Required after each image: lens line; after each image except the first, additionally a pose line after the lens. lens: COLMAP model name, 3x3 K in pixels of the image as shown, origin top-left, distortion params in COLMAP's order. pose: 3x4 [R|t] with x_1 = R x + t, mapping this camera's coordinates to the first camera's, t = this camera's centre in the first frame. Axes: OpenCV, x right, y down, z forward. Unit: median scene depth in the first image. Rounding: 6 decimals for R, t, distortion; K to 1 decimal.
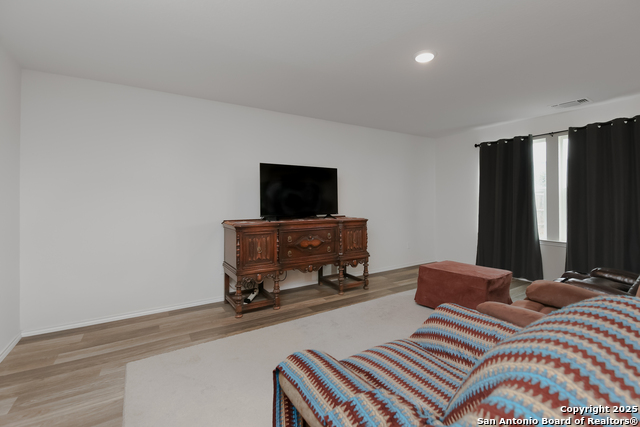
lens RADIAL K [[264.0, 0, 318.7], [0, 264.0, 200.6], [0, 0, 1]] dist [0.000007, 0.000002]
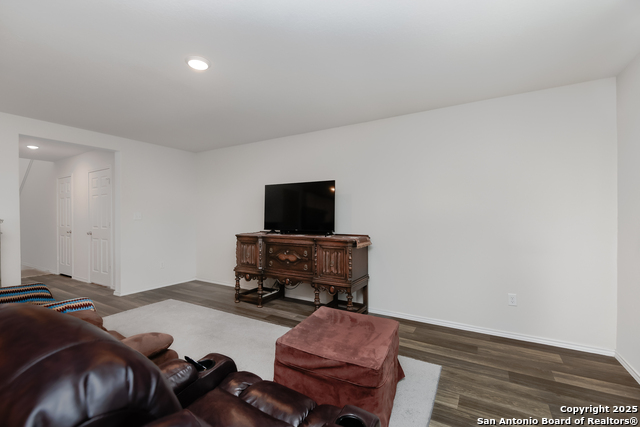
lens RADIAL K [[290.0, 0, 320.0], [0, 290.0, 213.5], [0, 0, 1]] dist [0.025337, 0.000054]
pose [[0.480042, 0.002885, -0.877241, 1.006664], [-0.000038, 0.999995, 0.003267, -0.016536], [0.877245, -0.001535, 0.480040, 0.545332]]
